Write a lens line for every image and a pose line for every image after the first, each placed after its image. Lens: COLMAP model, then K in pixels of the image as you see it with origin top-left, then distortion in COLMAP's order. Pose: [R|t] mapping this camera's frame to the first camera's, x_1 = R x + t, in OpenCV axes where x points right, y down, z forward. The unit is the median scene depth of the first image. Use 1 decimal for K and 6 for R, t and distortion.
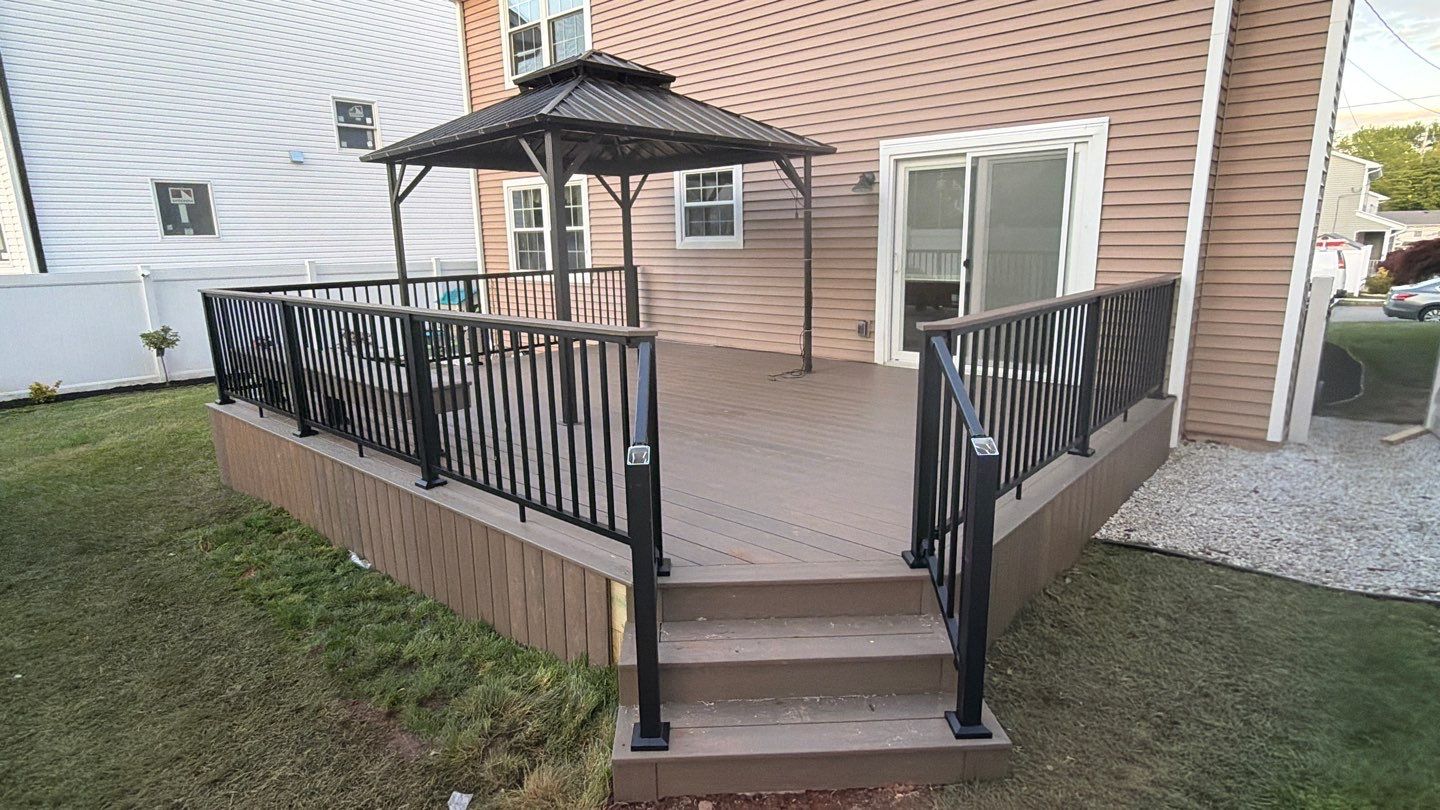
lens RADIAL K [[751.1, 0, 720.0], [0, 751.1, 405.0], [0, 0, 1]] dist [0.002237, 0.000450]
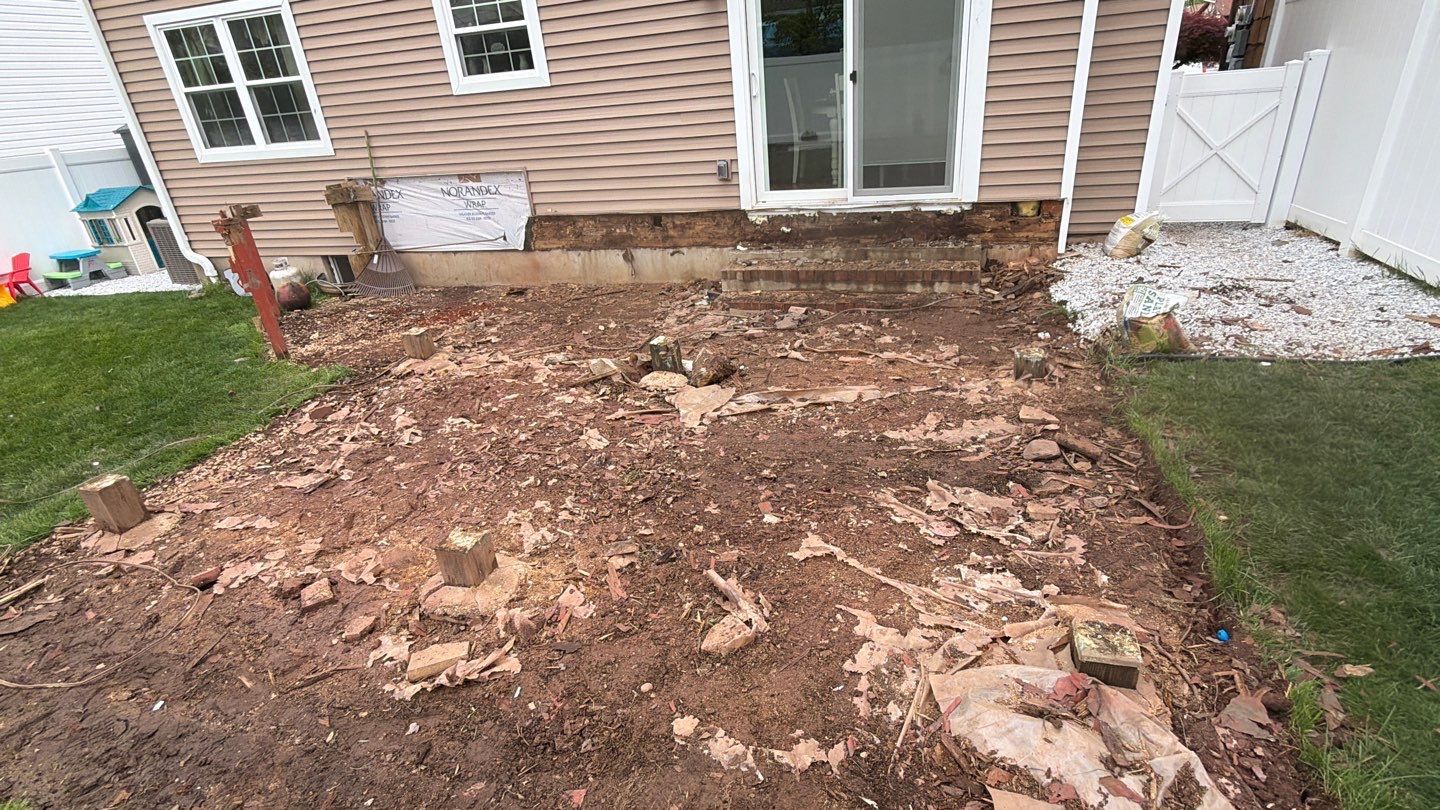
lens RADIAL K [[677.2, 0, 720.0], [0, 677.2, 405.0], [0, 0, 1]] dist [0.001741, 0.000833]
pose [[0.911910, -0.223672, 0.344080, -0.147305], [0.150718, 0.962363, 0.226146, -0.018265], [-0.381712, -0.154366, 0.911300, 0.247257]]
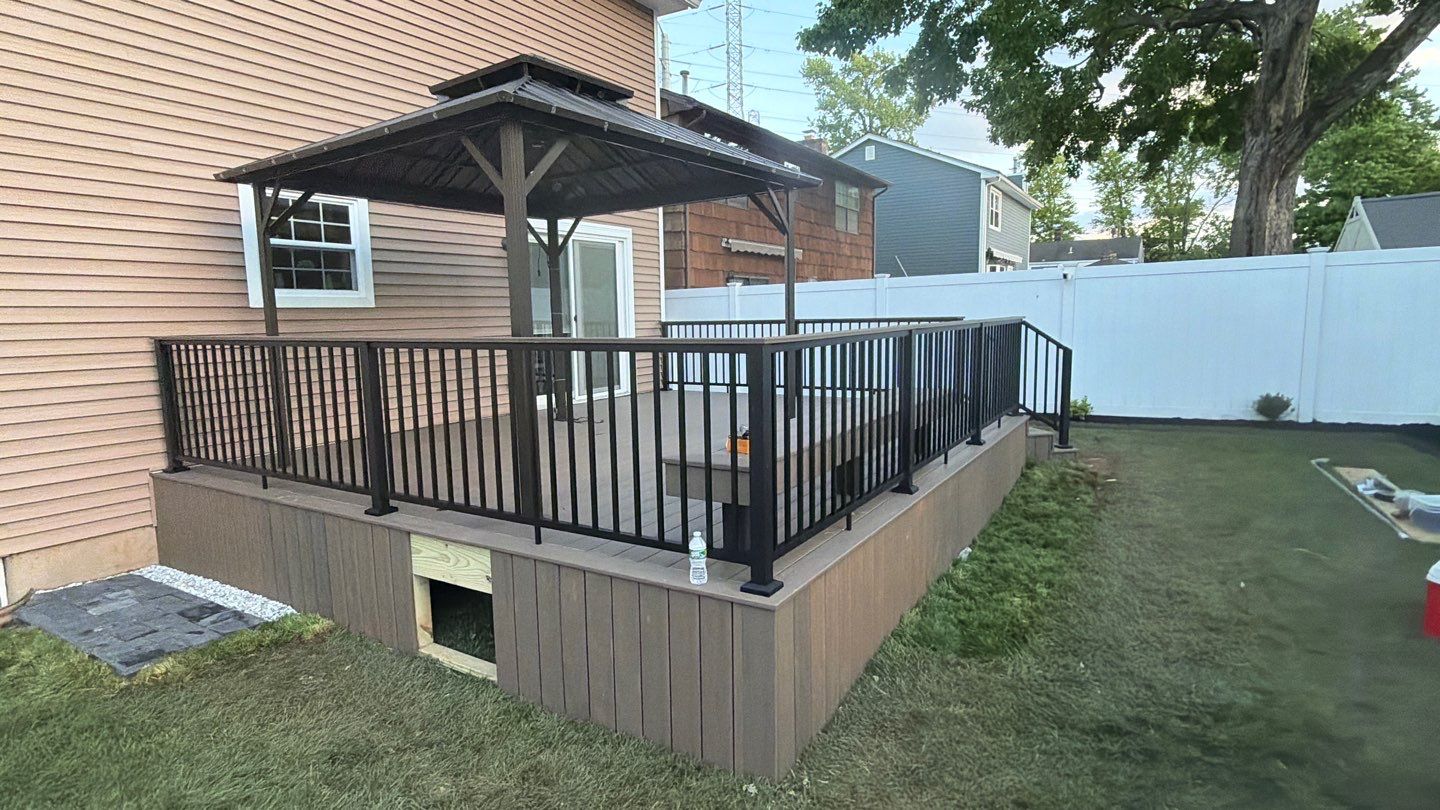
lens RADIAL K [[751.1, 0, 720.0], [0, 751.1, 405.0], [0, 0, 1]] dist [0.002237, 0.000450]
pose [[-0.165173, -0.098391, 0.981345, -0.918652], [0.235280, 0.962353, 0.136087, -0.148780], [-0.957790, 0.253368, -0.135805, 0.889530]]
